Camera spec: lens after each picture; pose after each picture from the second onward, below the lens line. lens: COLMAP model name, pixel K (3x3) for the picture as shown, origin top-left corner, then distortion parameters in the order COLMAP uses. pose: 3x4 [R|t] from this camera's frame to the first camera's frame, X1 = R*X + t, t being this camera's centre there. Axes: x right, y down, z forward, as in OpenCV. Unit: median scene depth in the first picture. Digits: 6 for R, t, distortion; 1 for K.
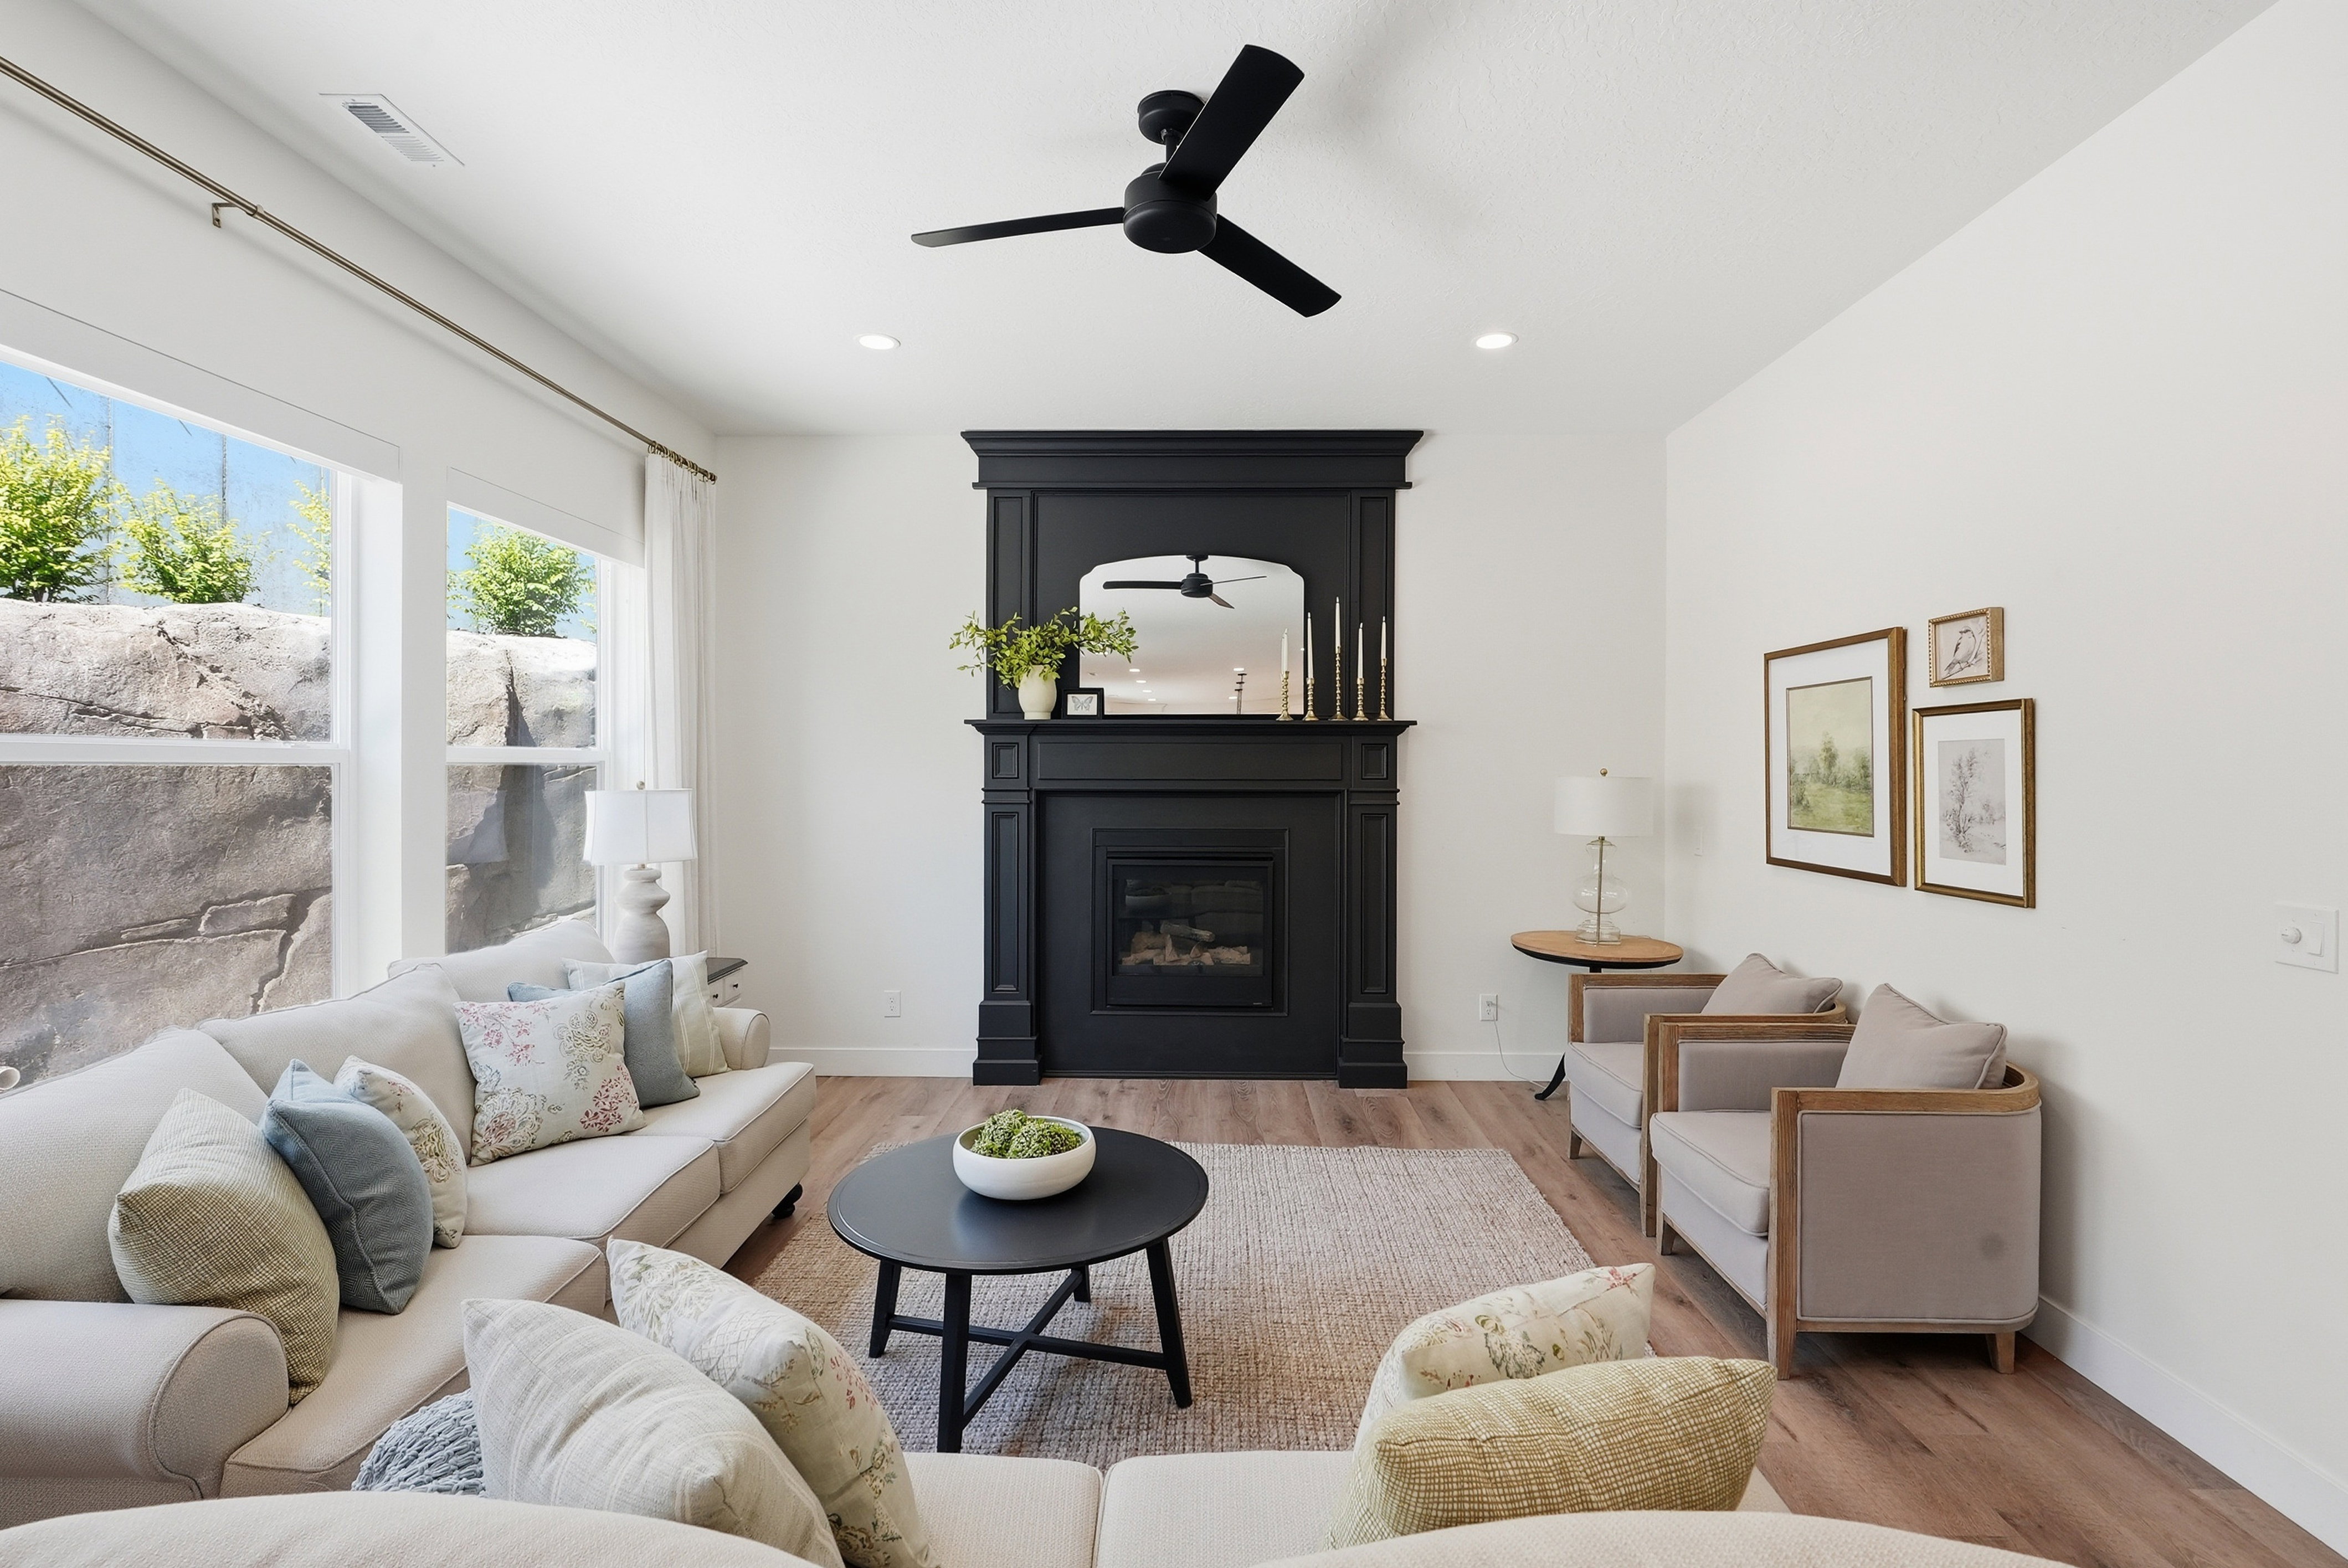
lens RADIAL K [[1086.0, 0, 1185.6], [0, 1086.0, 783.3], [0, 0, 1]] dist [-0.005673, 0.001204]
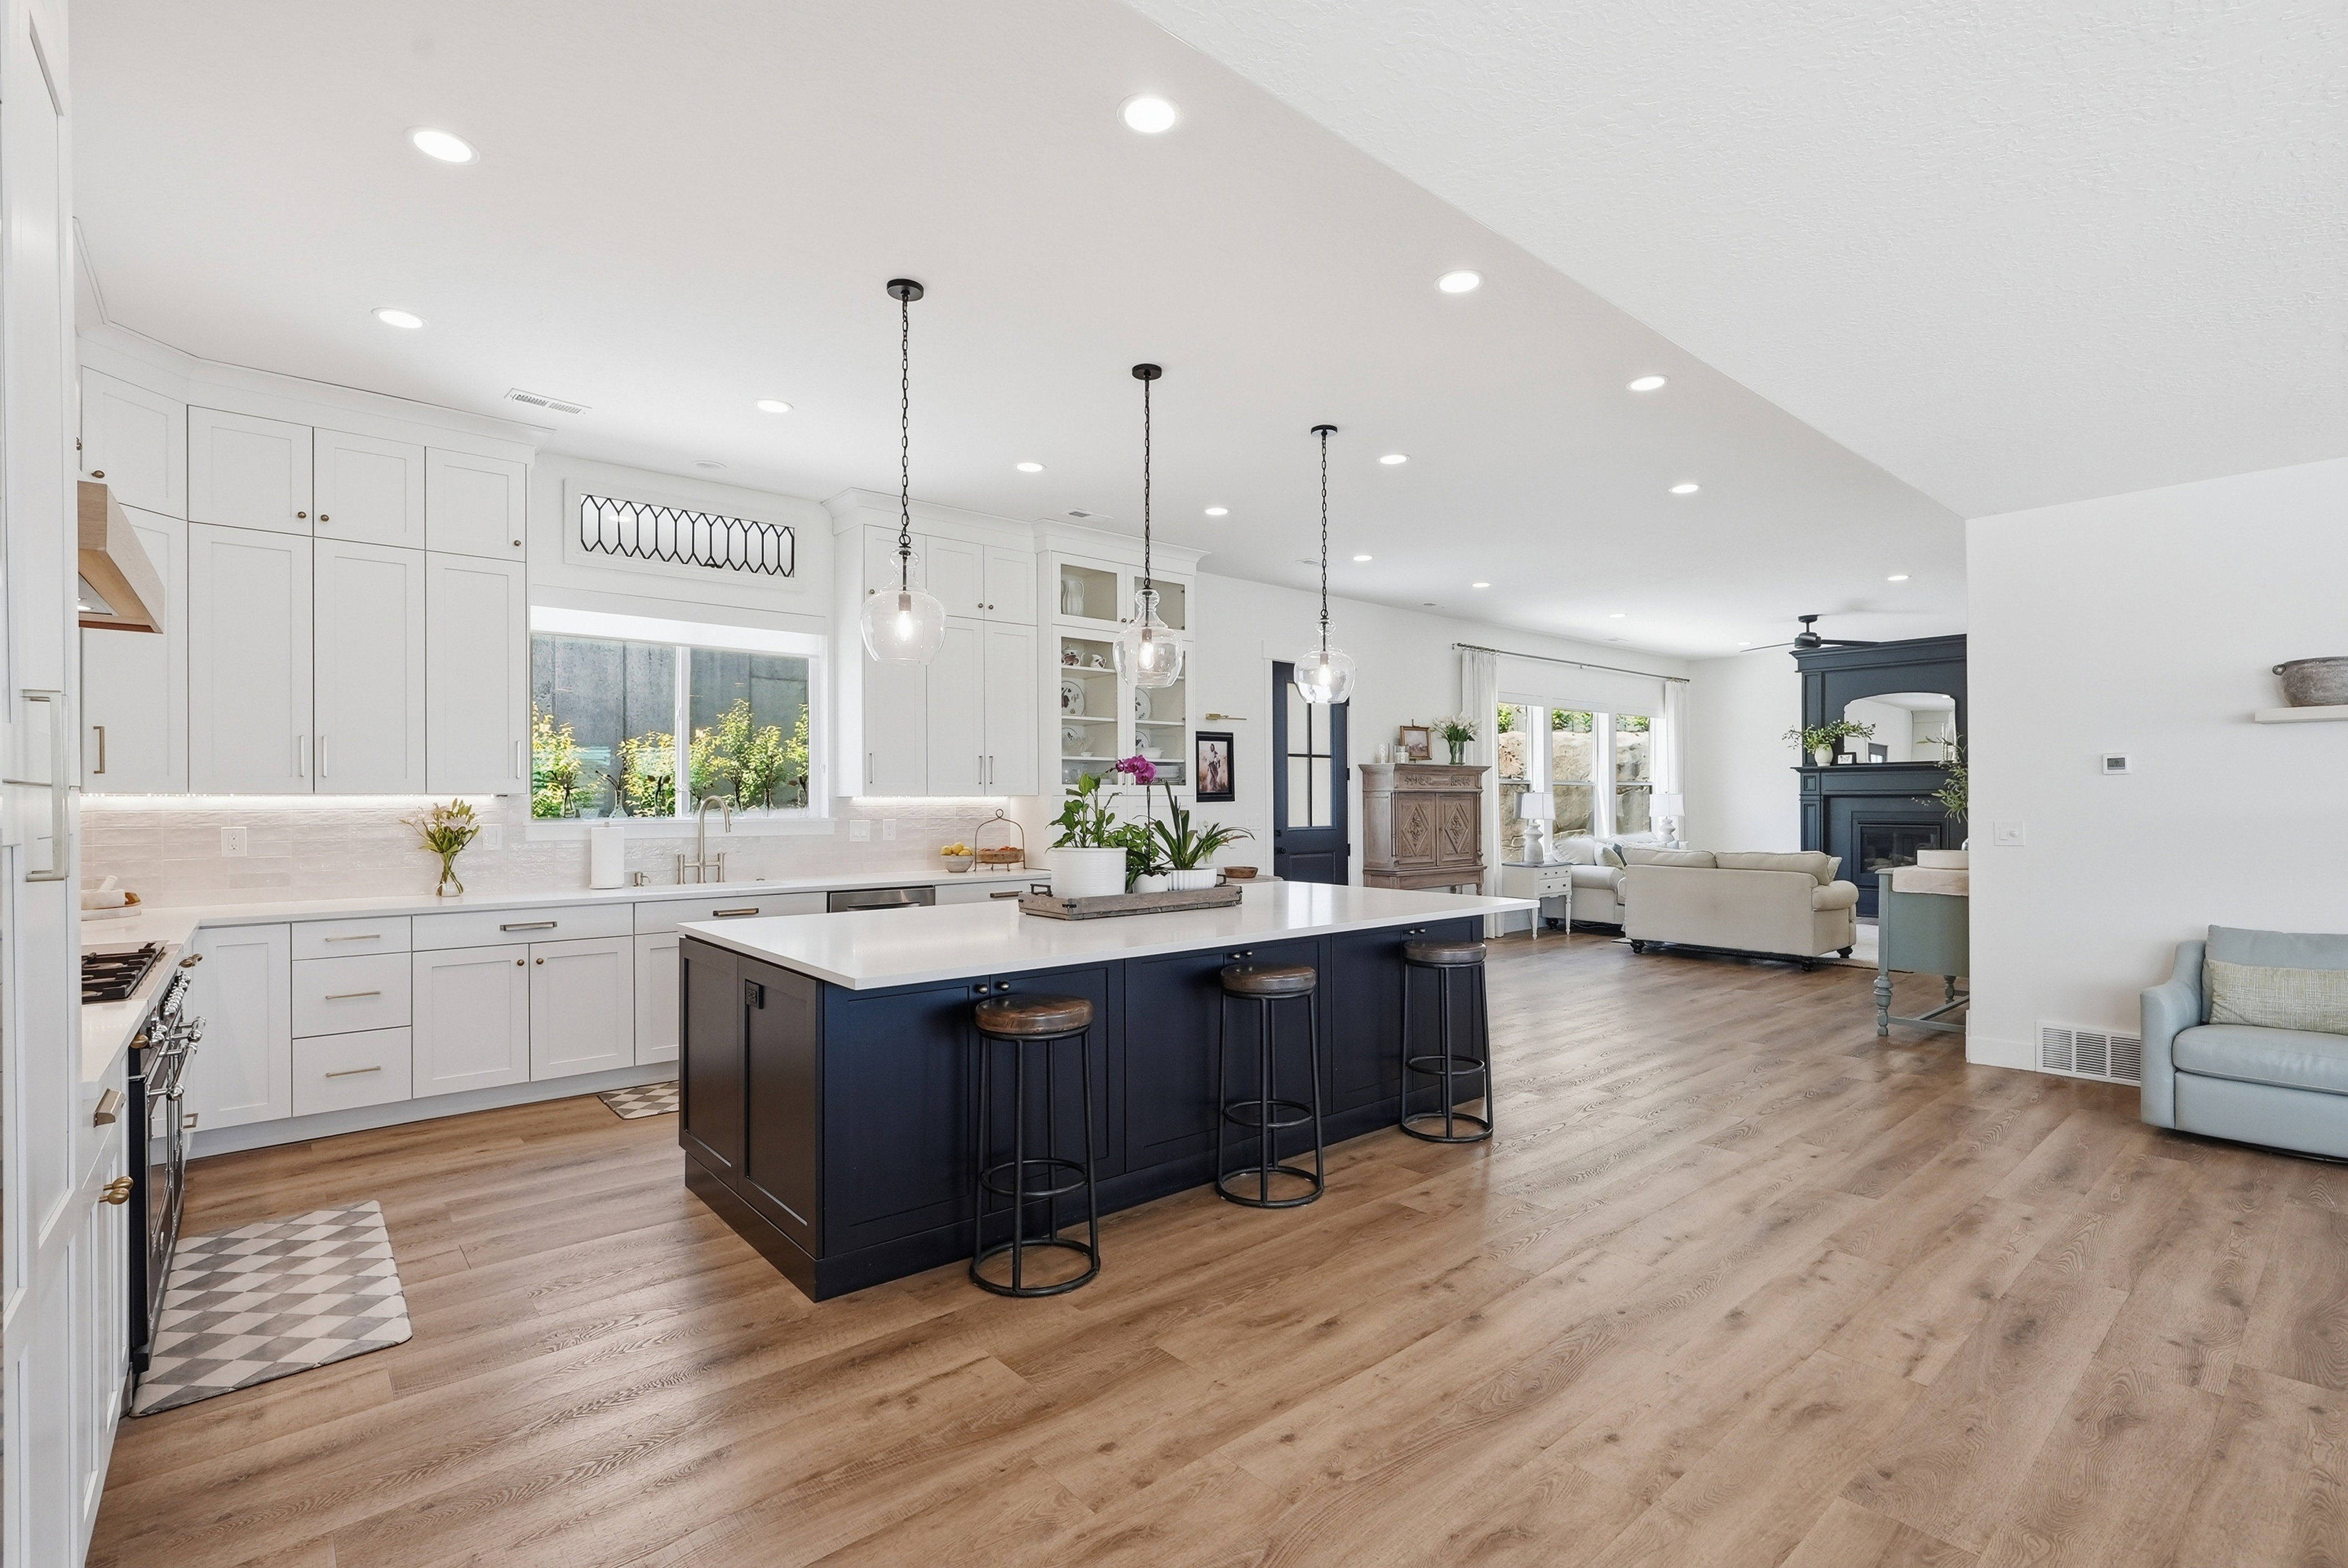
lens RADIAL K [[1067.9, 0, 1187.5], [0, 1067.9, 794.3], [0, 0, 1]] dist [-0.008113, 0.001033]
pose [[0.670531, -0.009152, -0.741825, 0.679258], [-0.005564, 0.999834, -0.017365, 0.054133], [0.741861, 0.015772, 0.670369, -1.664443]]
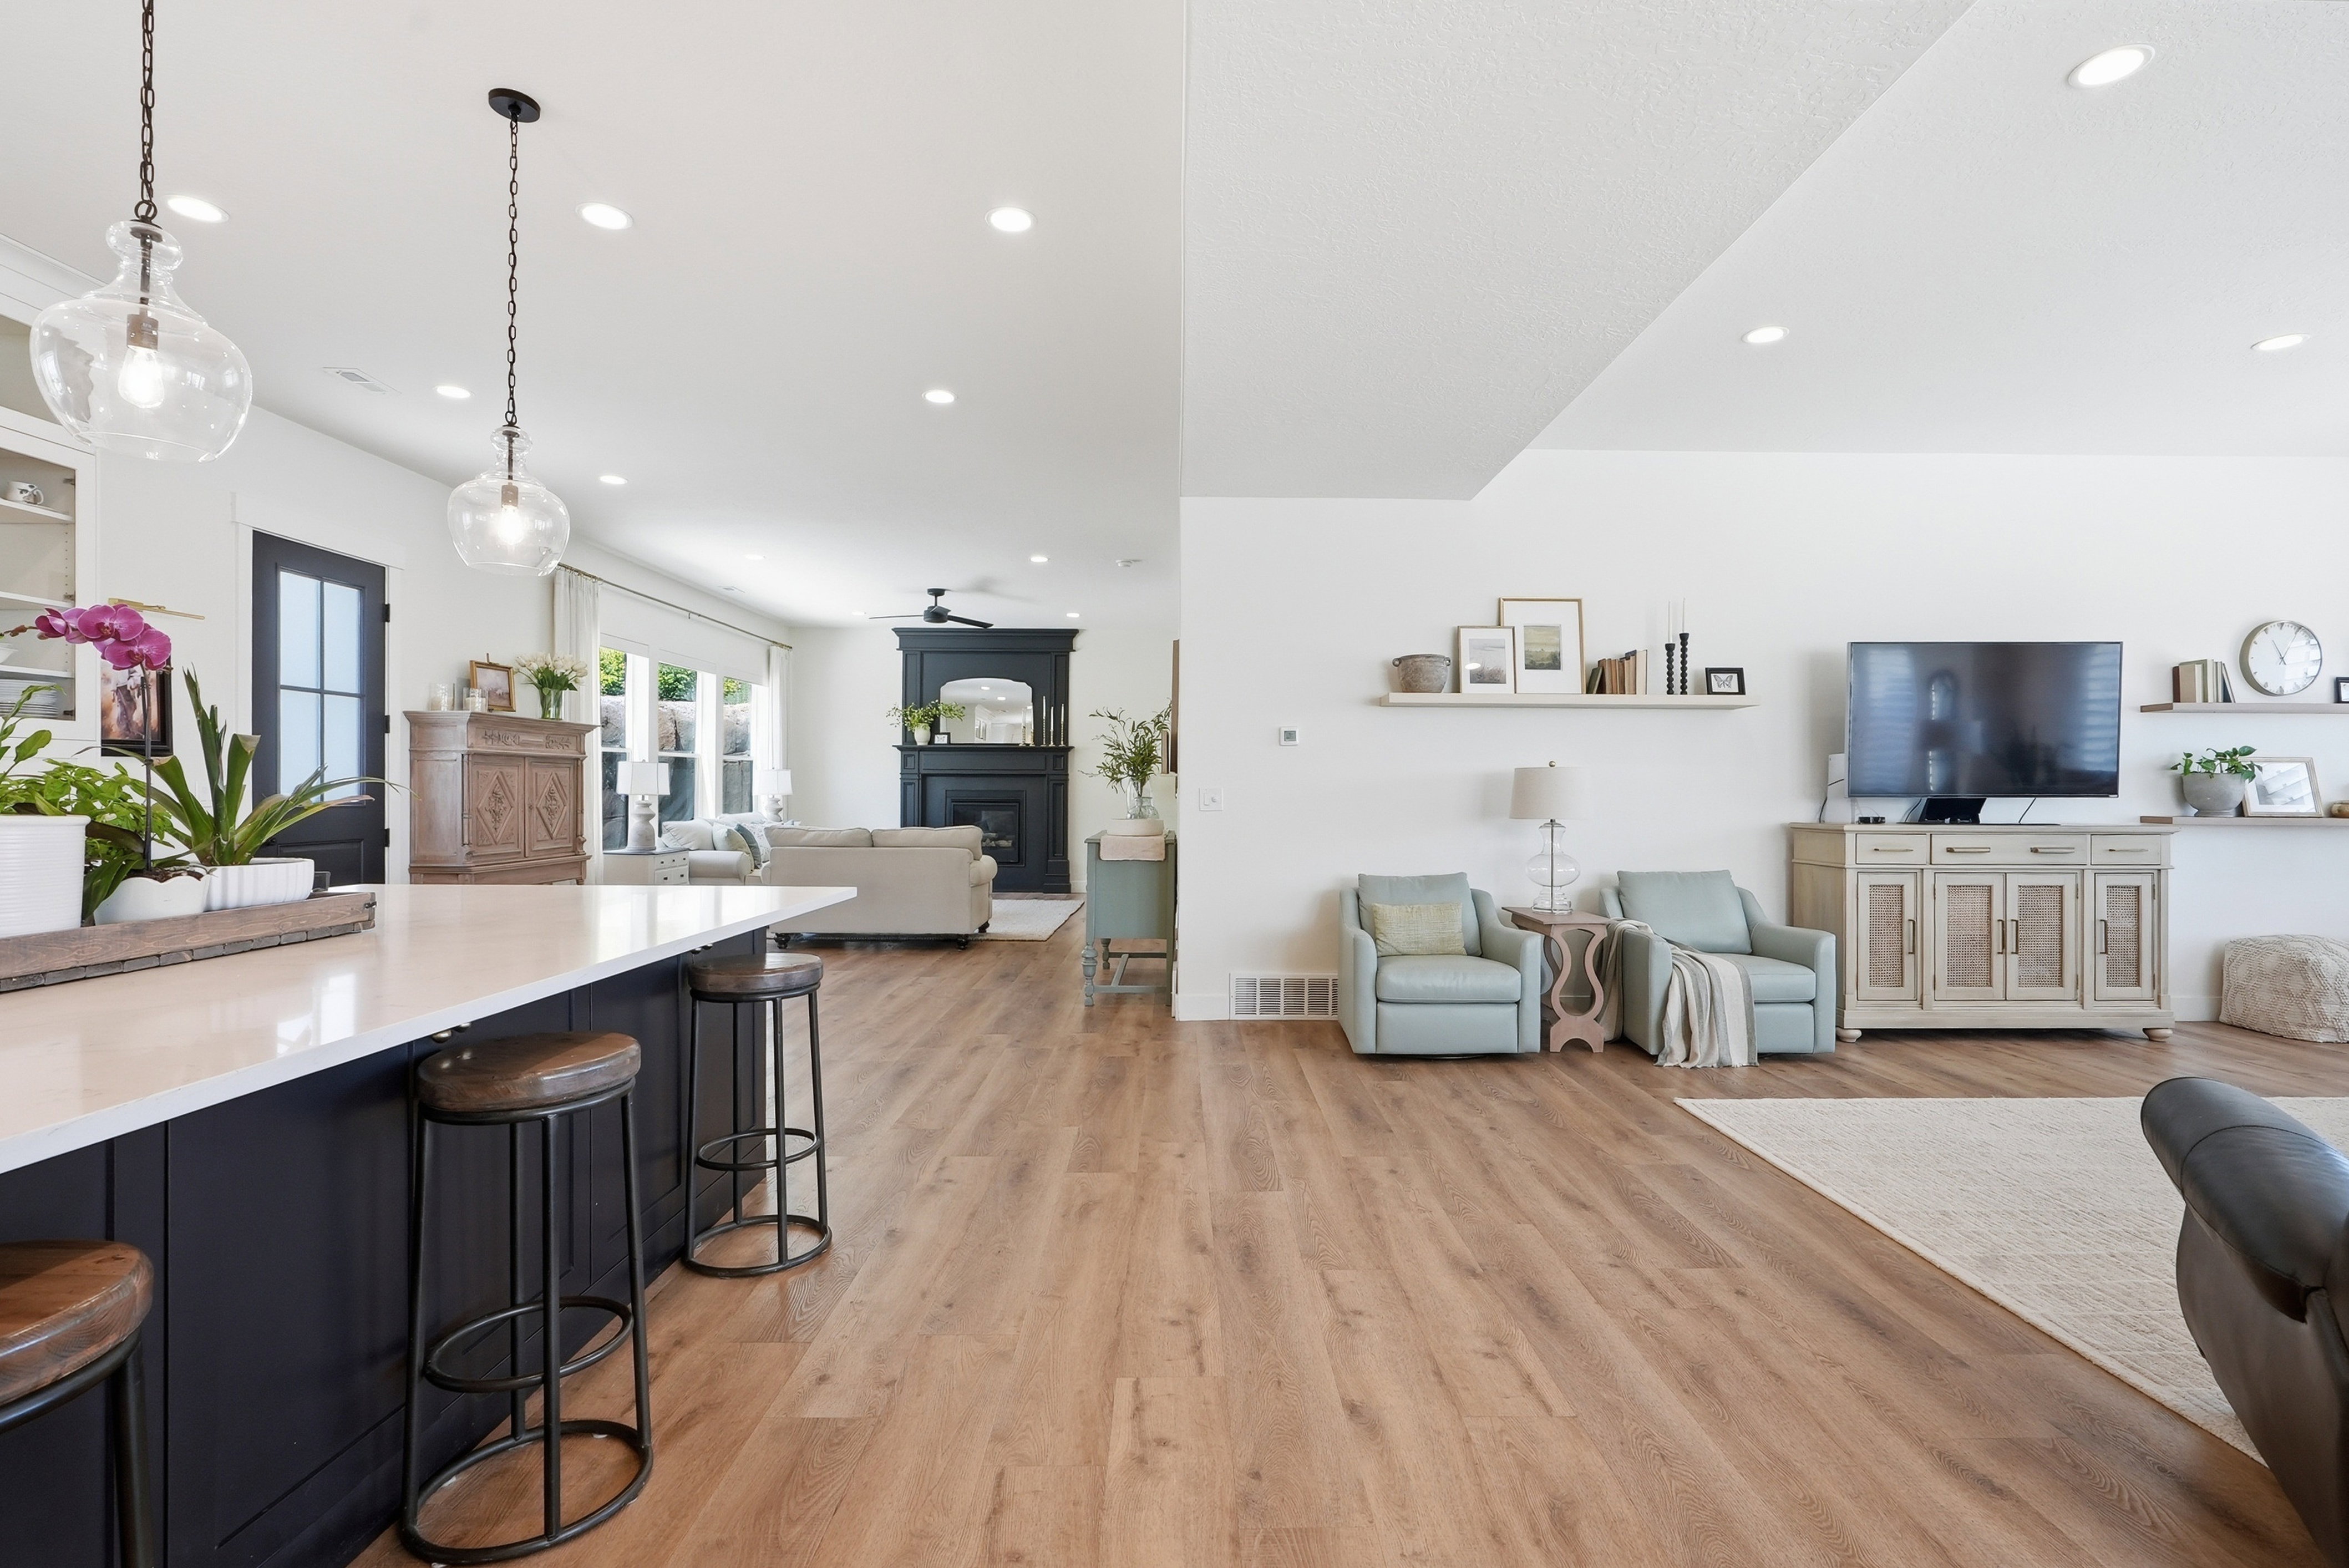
lens RADIAL K [[1105.2, 0, 1183.9], [0, 1105.2, 789.5], [0, 0, 1]] dist [-0.005673, 0.000151]
pose [[0.999652, 0.002486, 0.026268, 0.390493], [-0.002116, 0.999898, -0.014109, 0.075943], [-0.026301, 0.014048, 0.999555, -1.517824]]
